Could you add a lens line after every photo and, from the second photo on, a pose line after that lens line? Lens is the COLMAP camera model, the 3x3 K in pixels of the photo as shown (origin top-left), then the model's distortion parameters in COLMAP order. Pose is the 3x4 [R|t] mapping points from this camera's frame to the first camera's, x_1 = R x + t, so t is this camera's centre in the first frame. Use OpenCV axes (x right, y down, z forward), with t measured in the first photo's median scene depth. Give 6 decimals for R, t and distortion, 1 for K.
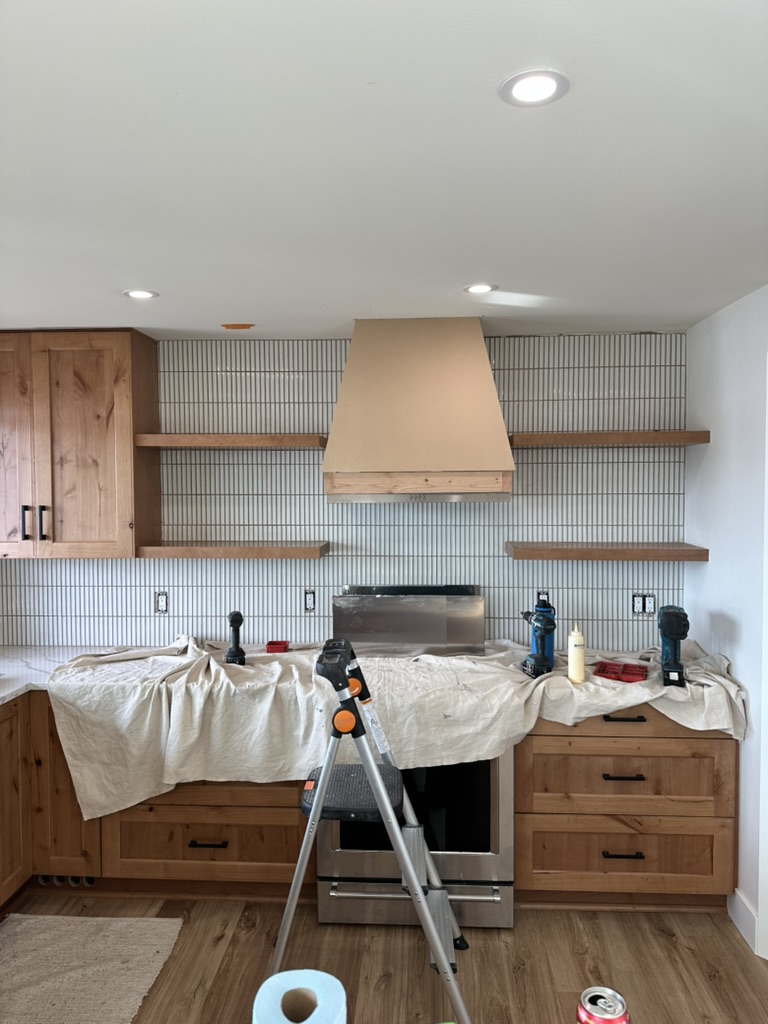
lens RADIAL K [[707.3, 0, 384.0], [0, 707.3, 512.0], [0, 0, 1]] dist [0.123326, -0.156192]
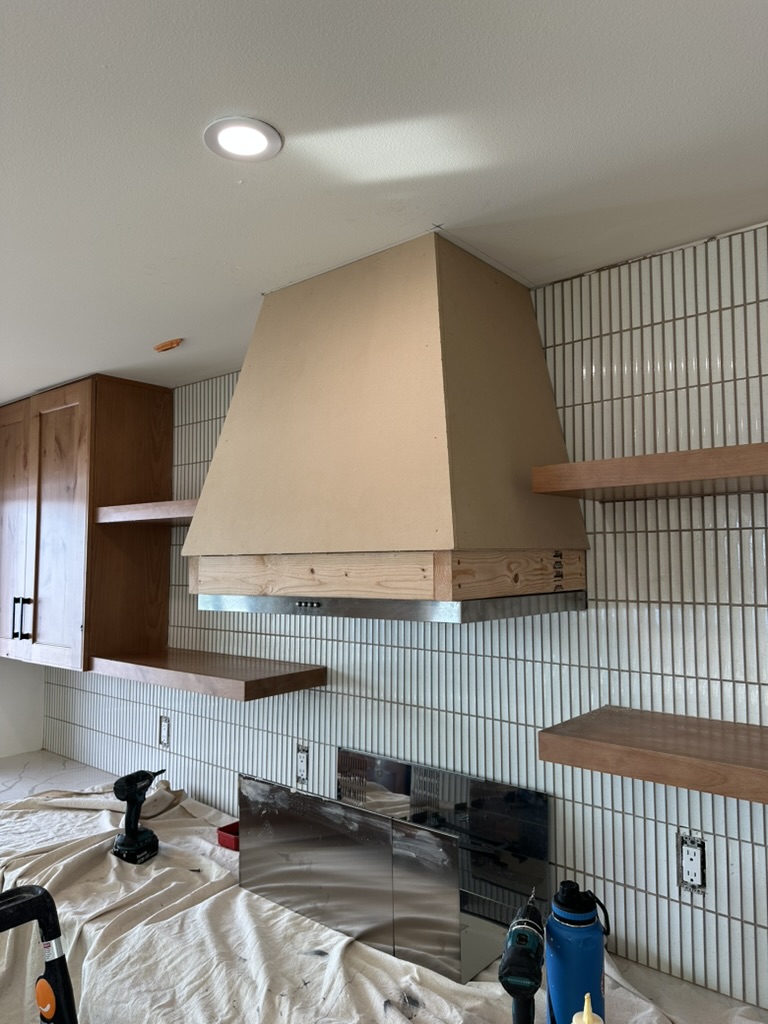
lens RADIAL K [[704.5, 0, 393.6], [0, 704.5, 509.2], [0, 0, 1]] dist [0.117569, -0.183360]
pose [[0.799547, -0.043937, -0.598995, 0.344981], [-0.023058, 0.994340, -0.103714, -0.032267], [0.600161, 0.096736, 0.794008, 0.544866]]
